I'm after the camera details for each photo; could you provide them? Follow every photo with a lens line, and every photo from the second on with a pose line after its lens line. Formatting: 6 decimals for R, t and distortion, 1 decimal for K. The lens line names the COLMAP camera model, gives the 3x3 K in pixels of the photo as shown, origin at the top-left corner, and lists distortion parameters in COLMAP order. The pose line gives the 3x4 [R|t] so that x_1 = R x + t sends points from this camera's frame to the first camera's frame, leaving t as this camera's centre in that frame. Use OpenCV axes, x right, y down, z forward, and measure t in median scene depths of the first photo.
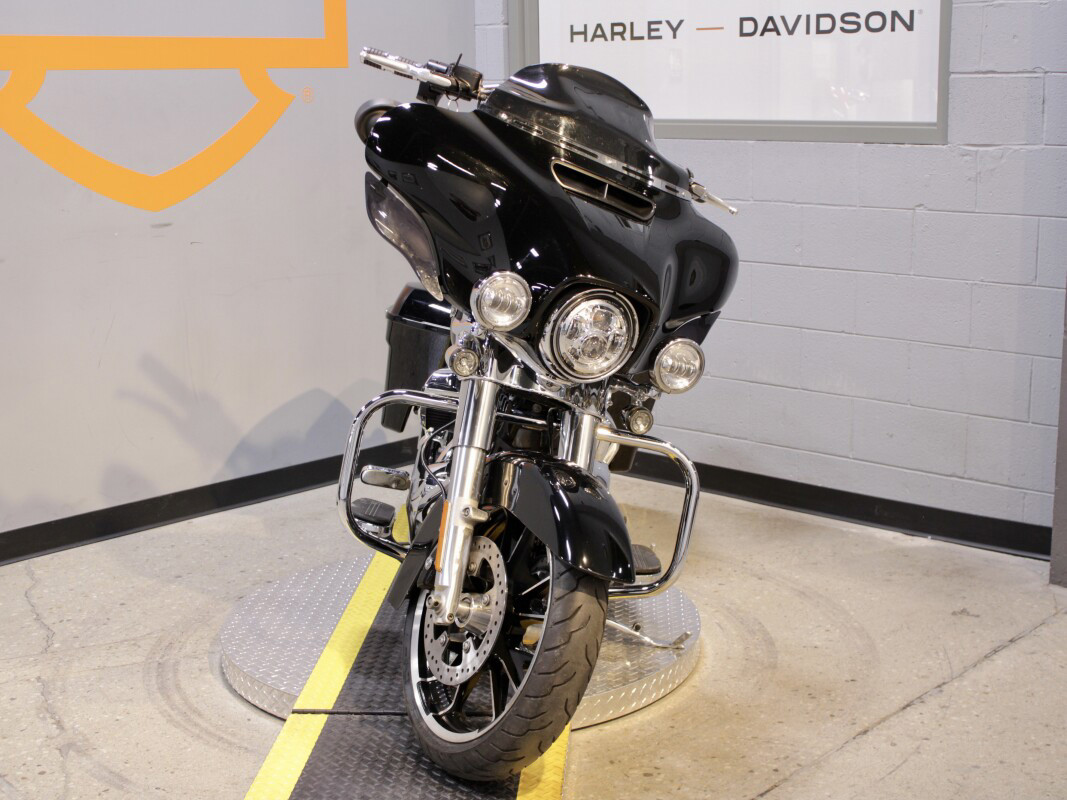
lens RADIAL K [[1557.8, 0, 533.5], [0, 1557.8, 400.0], [0, 0, 1]] dist [-0.068550, 0.142027]
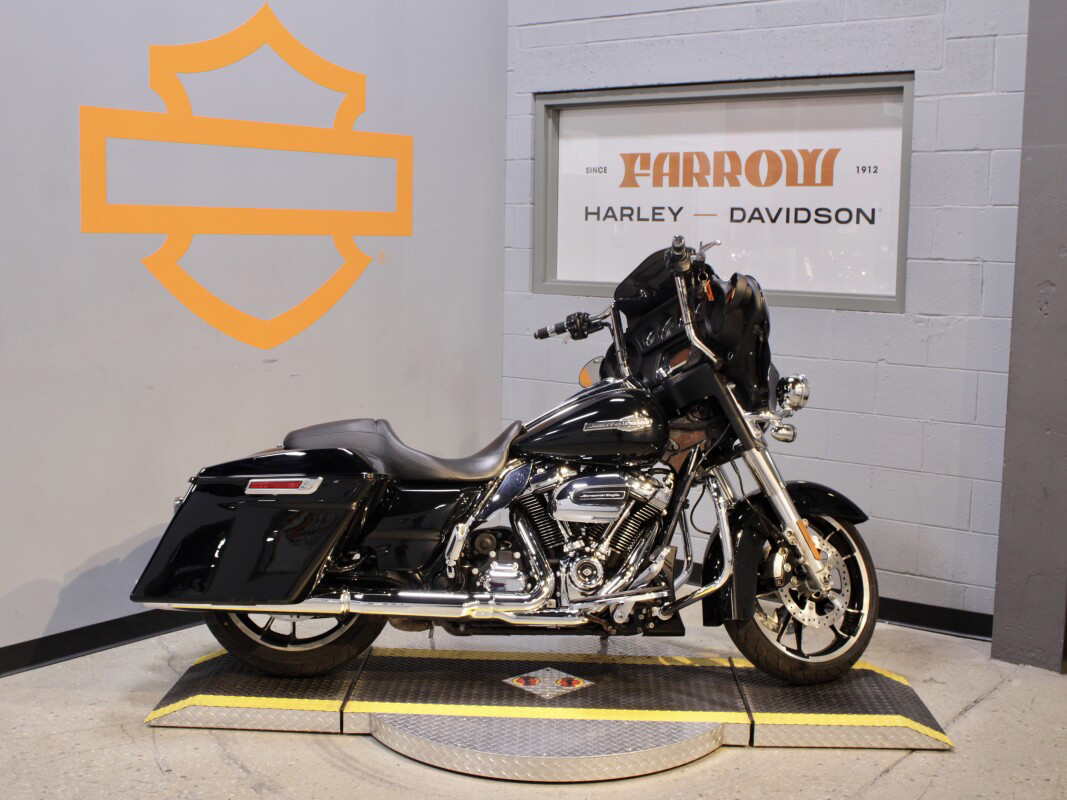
lens RADIAL K [[1365.7, 0, 528.3], [0, 1365.7, 395.4], [0, 0, 1]] dist [-0.095126, 0.122972]
pose [[0.996156, 0.020719, 0.085113, -0.134262], [-0.013571, 0.996397, -0.083713, 0.001169], [-0.086540, 0.082236, 0.992848, -0.081201]]
